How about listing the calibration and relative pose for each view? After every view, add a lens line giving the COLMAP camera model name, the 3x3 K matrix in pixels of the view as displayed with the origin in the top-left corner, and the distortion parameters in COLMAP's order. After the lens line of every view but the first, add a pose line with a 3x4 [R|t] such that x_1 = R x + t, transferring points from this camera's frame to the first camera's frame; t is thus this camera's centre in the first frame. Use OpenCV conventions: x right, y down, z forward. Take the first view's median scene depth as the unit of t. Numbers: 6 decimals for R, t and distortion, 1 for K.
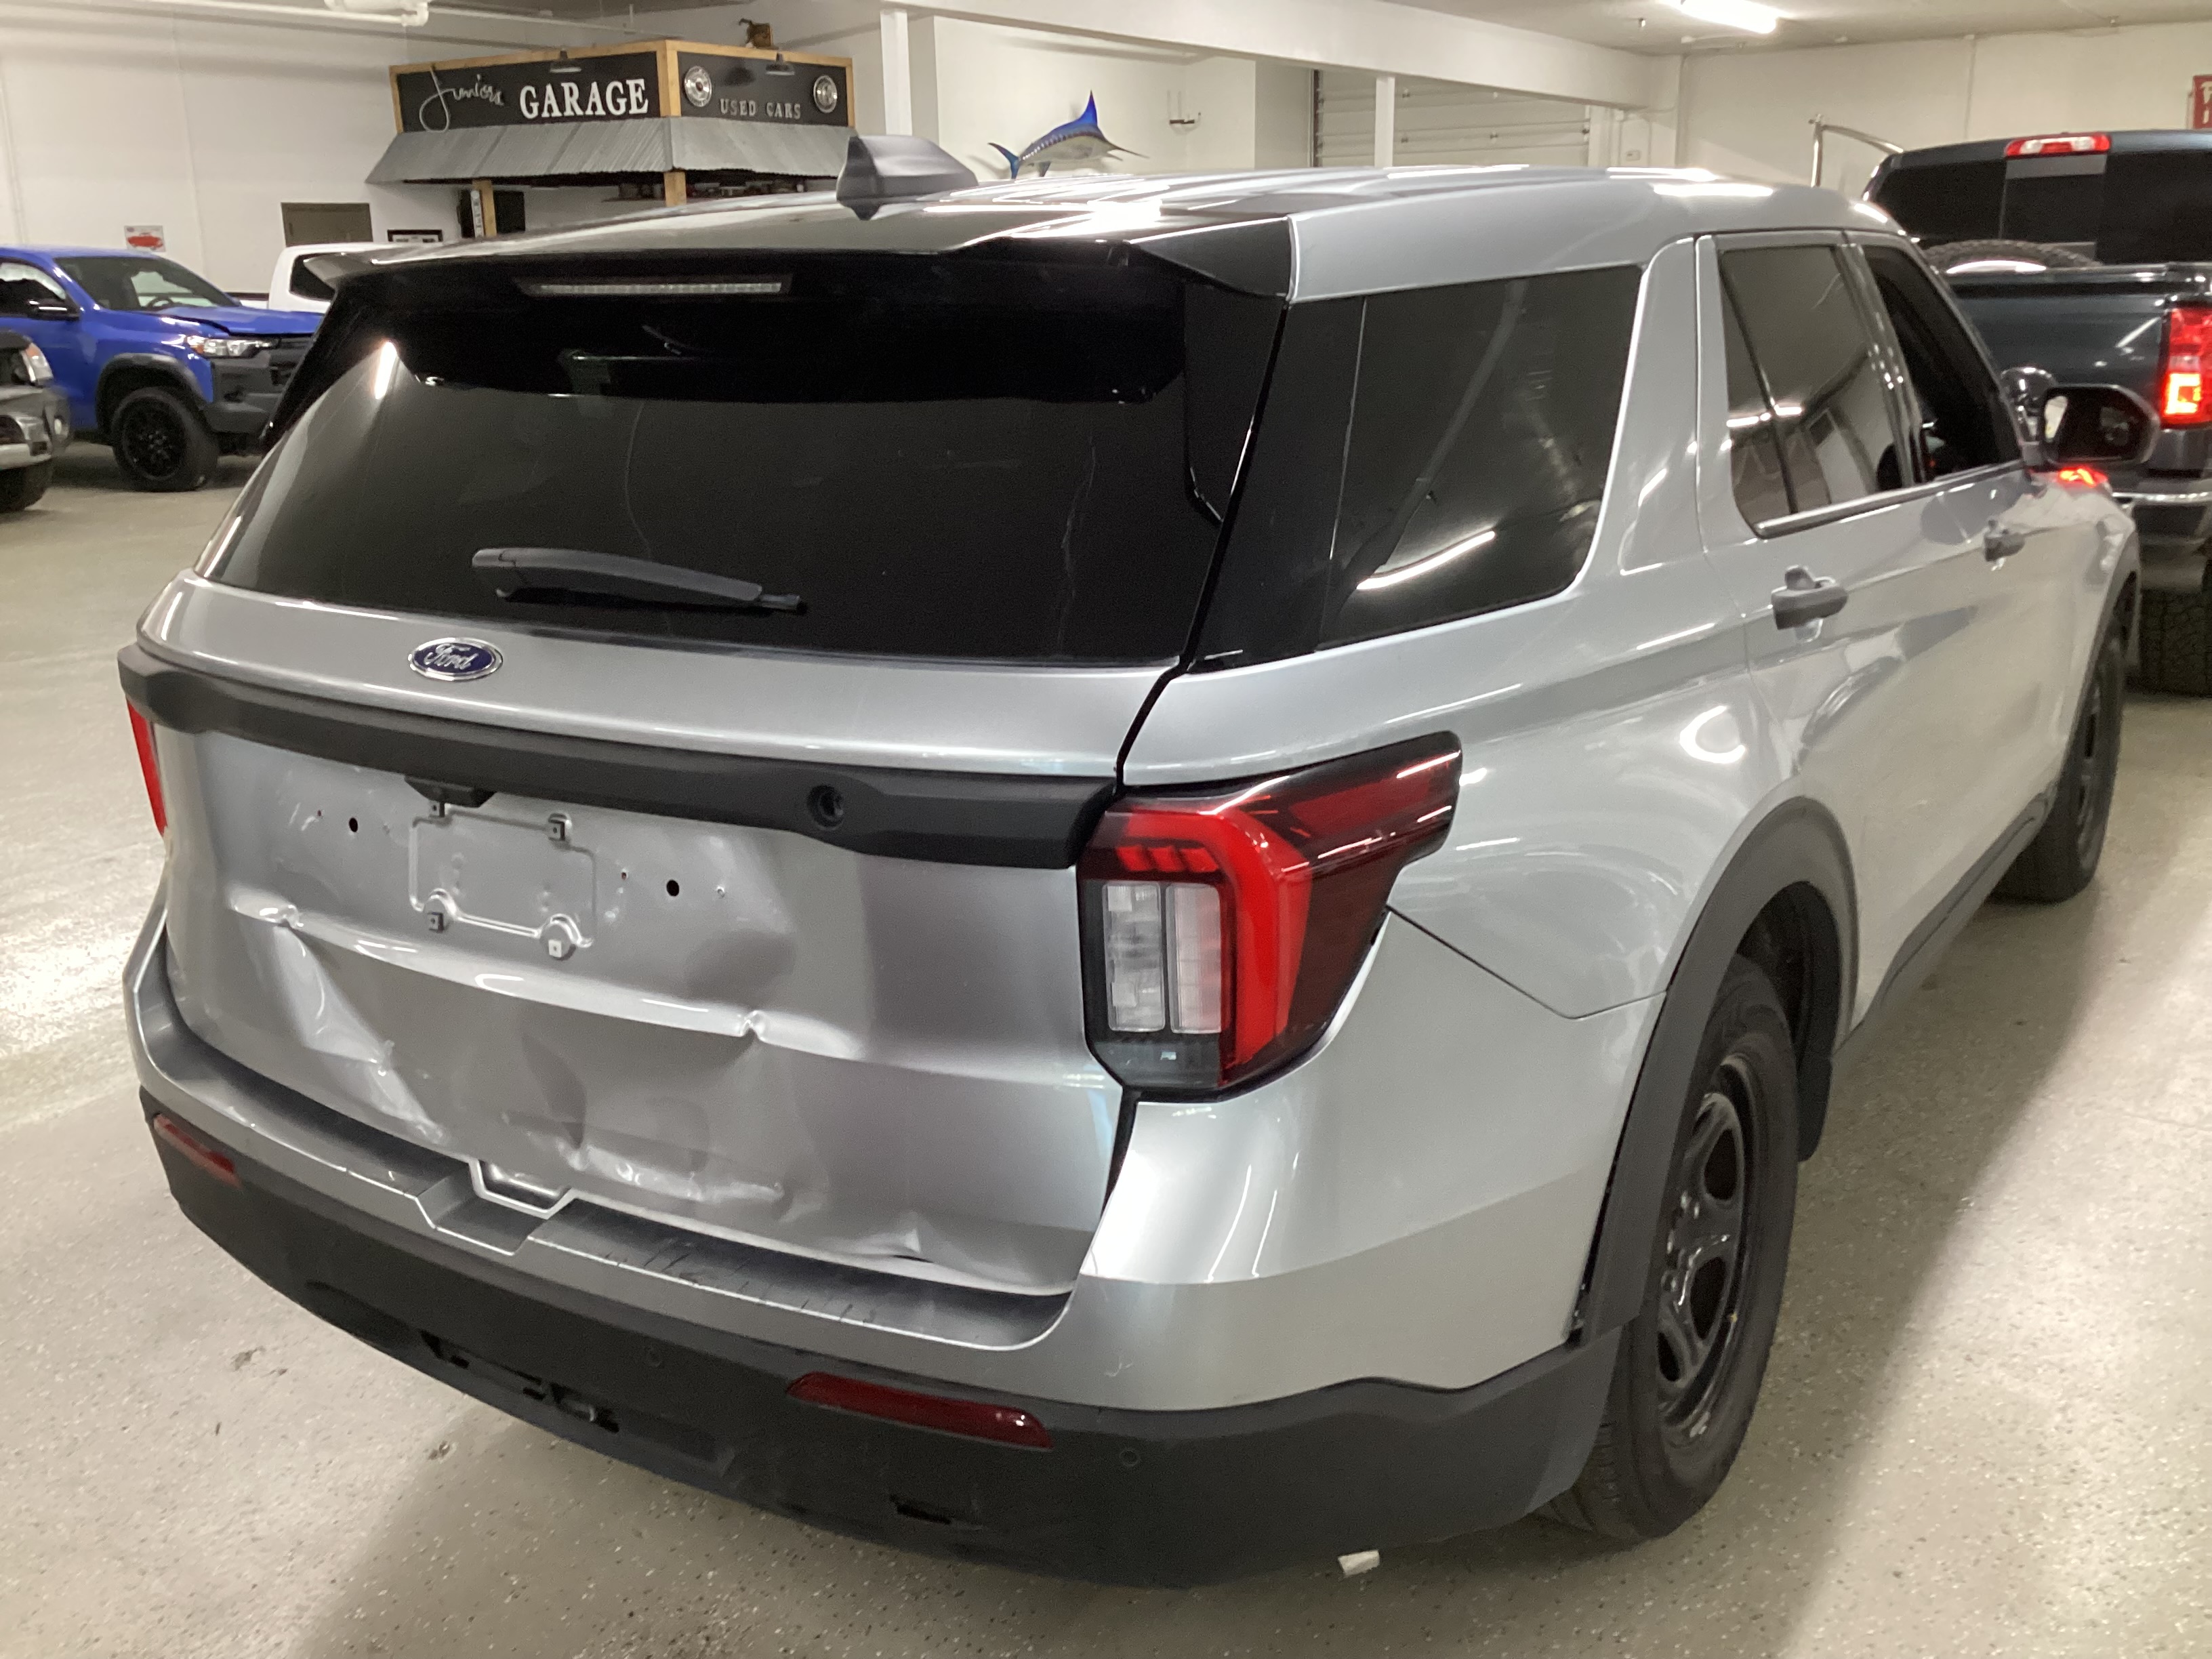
lens RADIAL K [[2057.5, 0, 1093.7], [0, 2057.5, 830.7], [0, 0, 1]] dist [-0.003791, -0.004370]
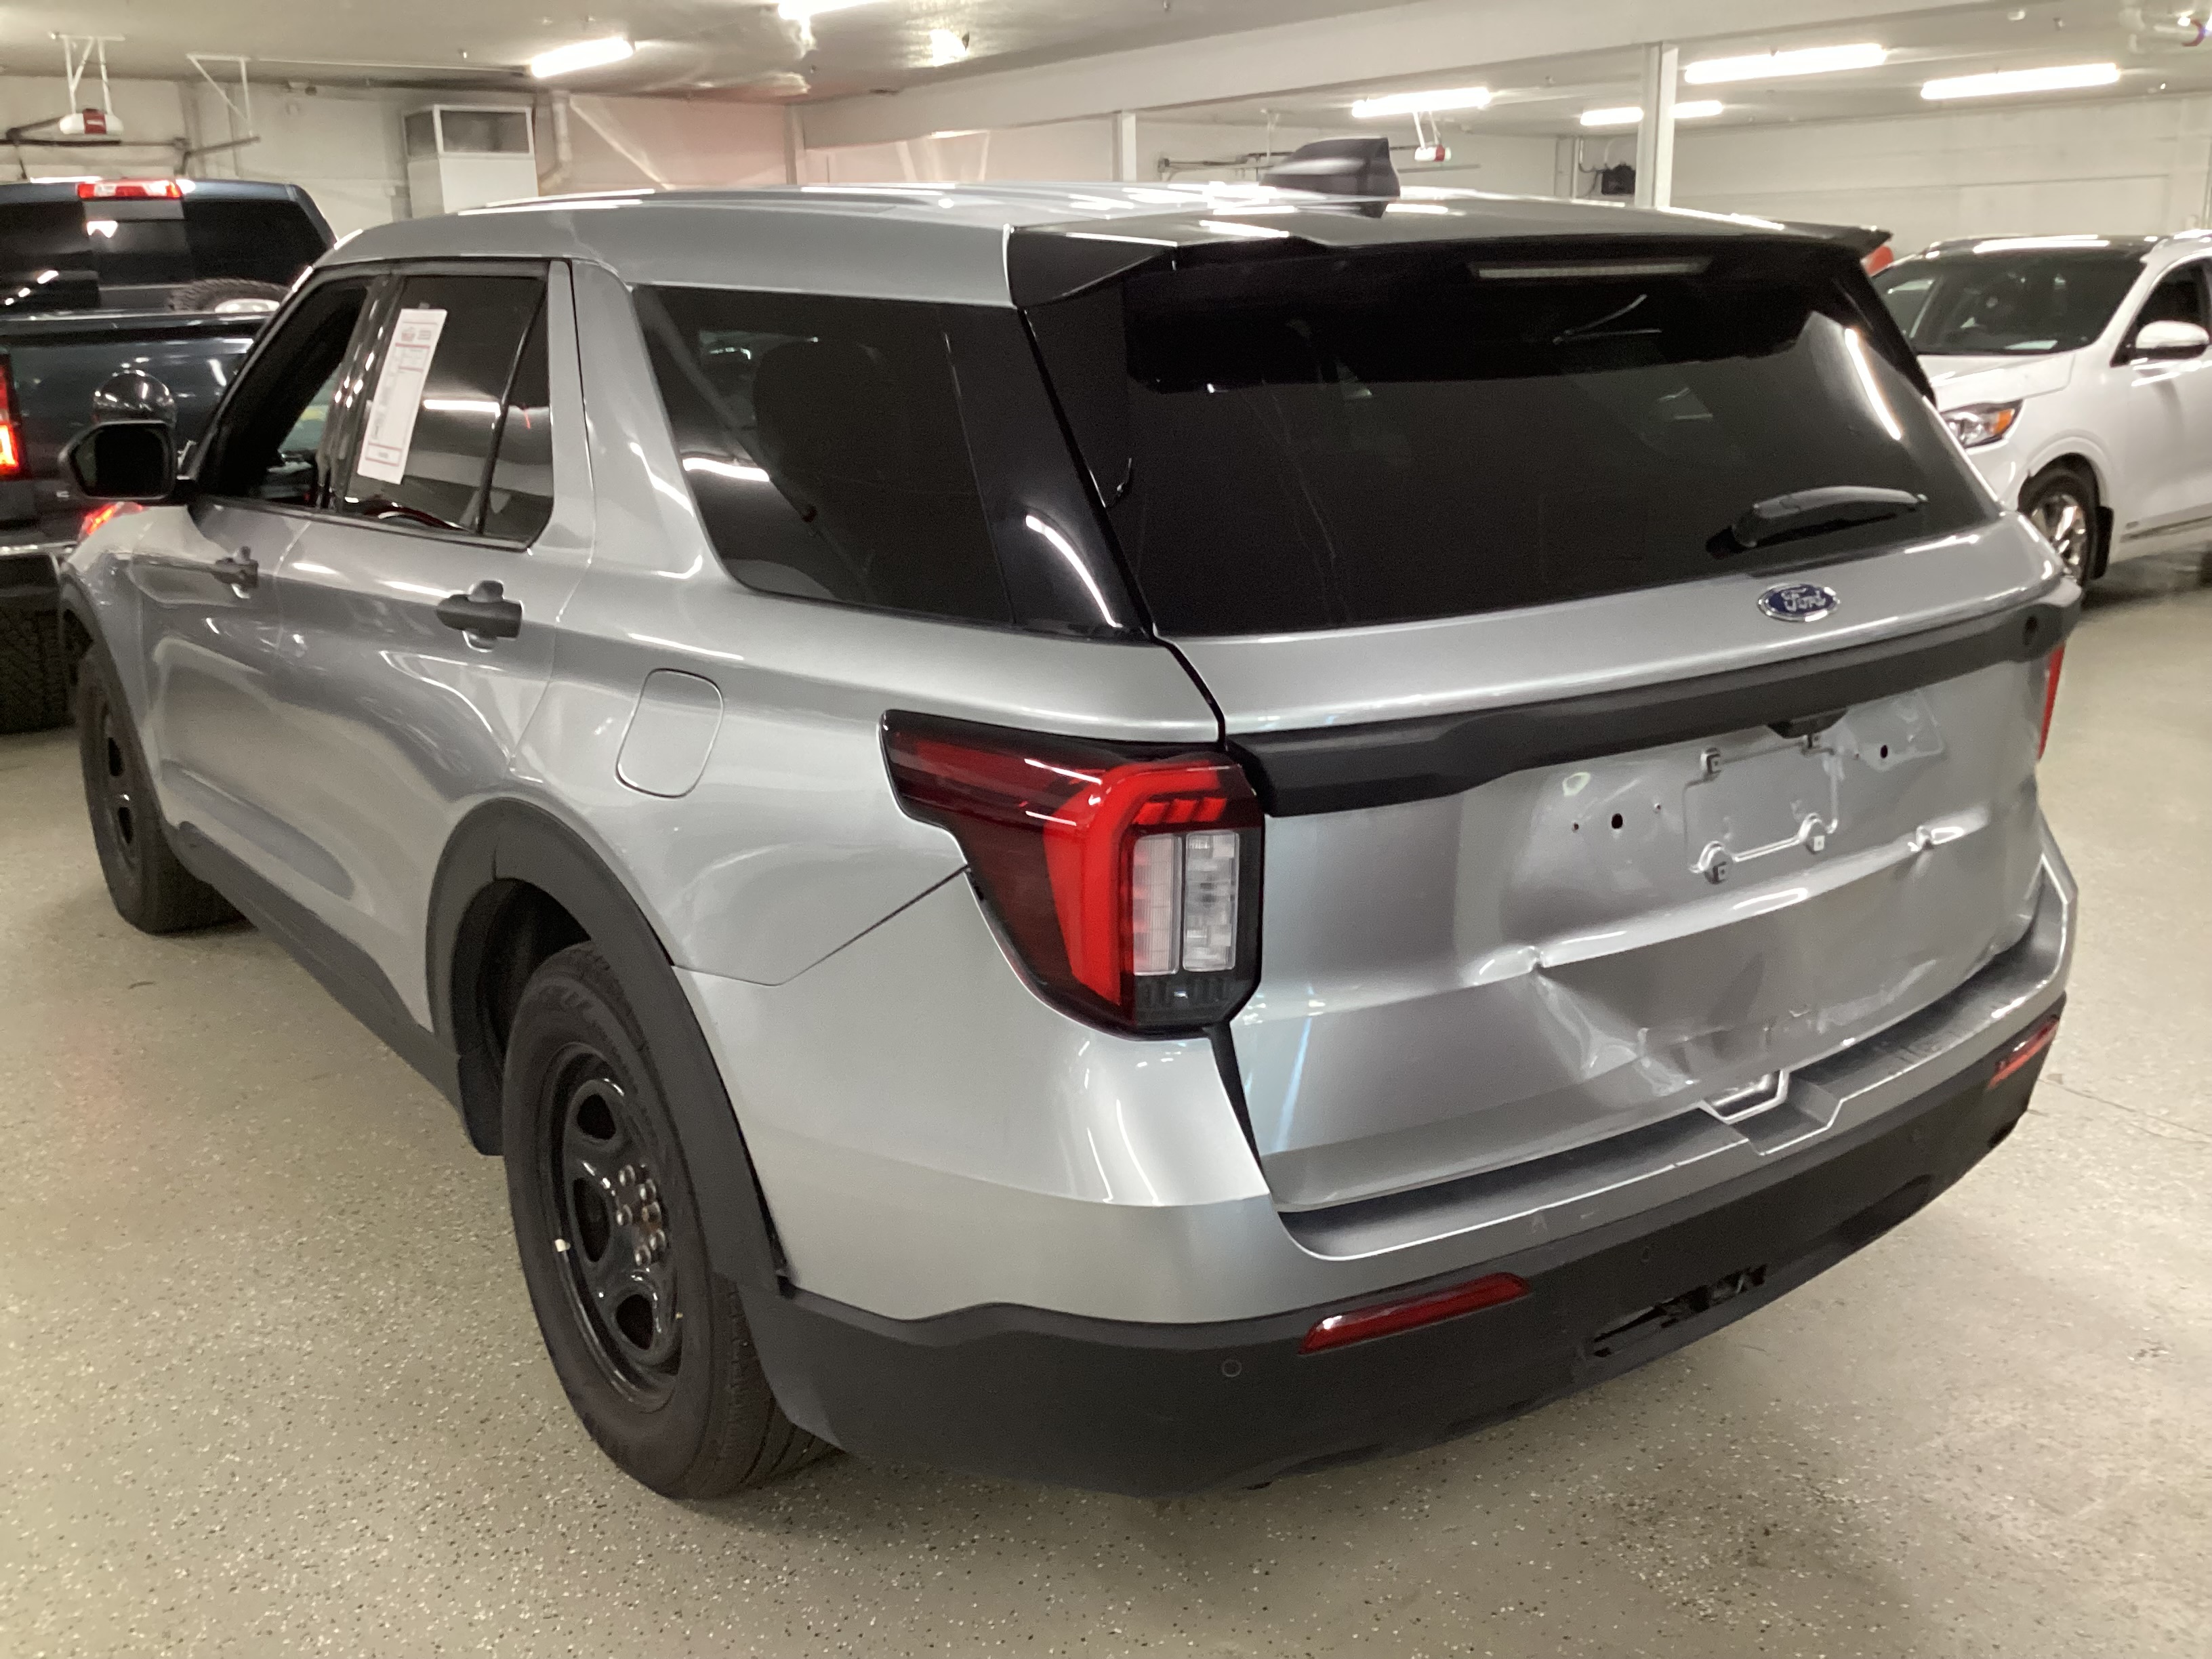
lens RADIAL K [[2057.5, 0, 1093.7], [0, 2057.5, 830.7], [0, 0, 1]] dist [-0.003791, -0.004370]
pose [[0.368283, -0.242558, 0.897515, -1.351048], [0.265451, 0.952616, 0.148525, -0.212243], [-0.891013, 0.183547, 0.415220, 0.835646]]
